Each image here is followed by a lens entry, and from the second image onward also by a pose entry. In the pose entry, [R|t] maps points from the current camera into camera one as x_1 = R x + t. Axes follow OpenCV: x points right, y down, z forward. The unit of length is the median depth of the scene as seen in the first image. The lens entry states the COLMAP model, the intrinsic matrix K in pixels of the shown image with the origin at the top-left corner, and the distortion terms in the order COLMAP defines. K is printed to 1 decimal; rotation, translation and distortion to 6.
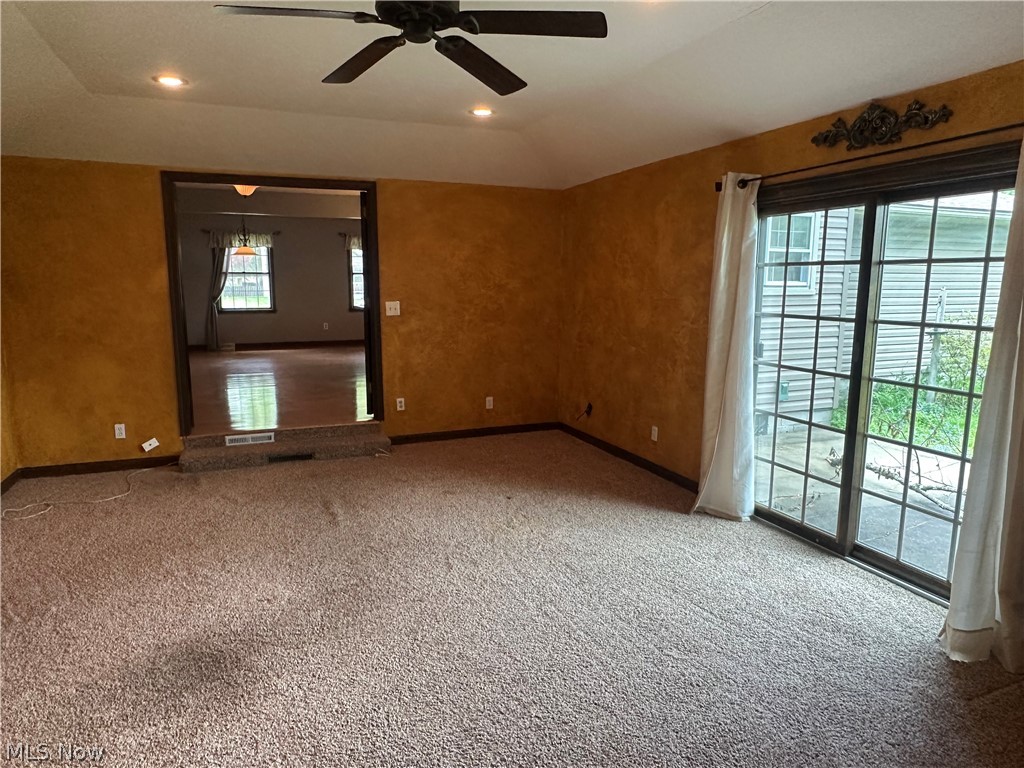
lens RADIAL K [[668.5, 0, 511.2], [0, 668.5, 390.2], [0, 0, 1]] dist [-0.000416, -0.001169]
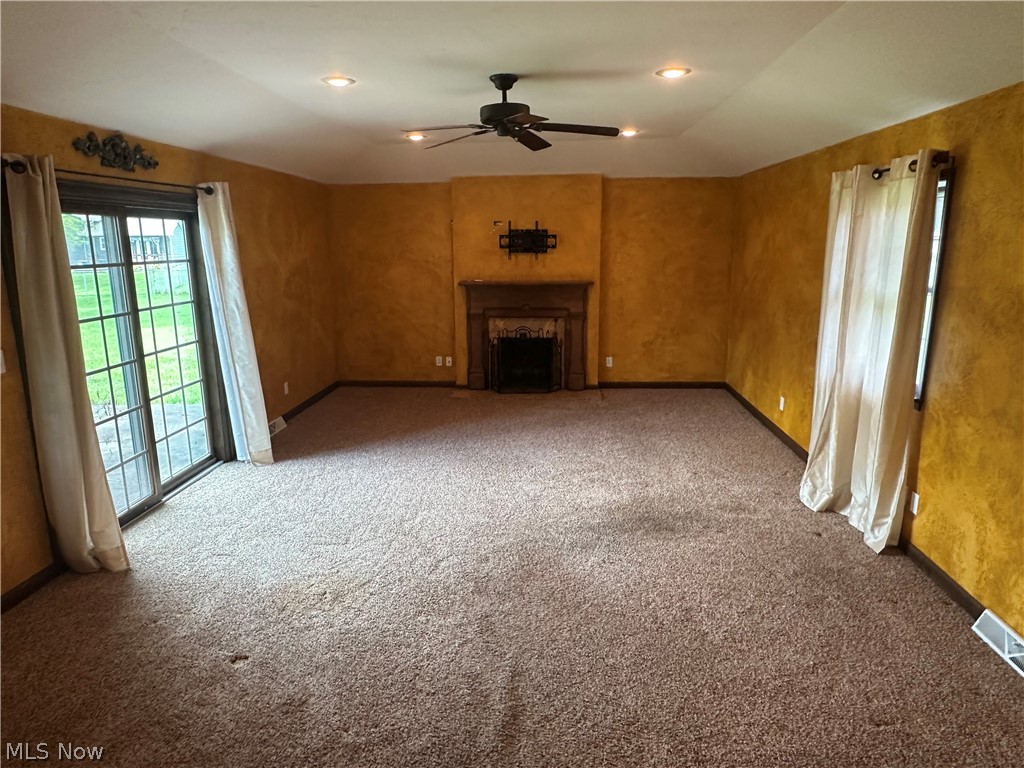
lens RADIAL K [[668.5, 0, 511.2], [0, 668.5, 390.2], [0, 0, 1]] dist [-0.000416, -0.001169]
pose [[-0.899179, -0.100391, 0.425909, -0.640832], [0.070245, 0.927587, 0.366944, -0.381064], [-0.431906, 0.359867, -0.827015, 1.804230]]
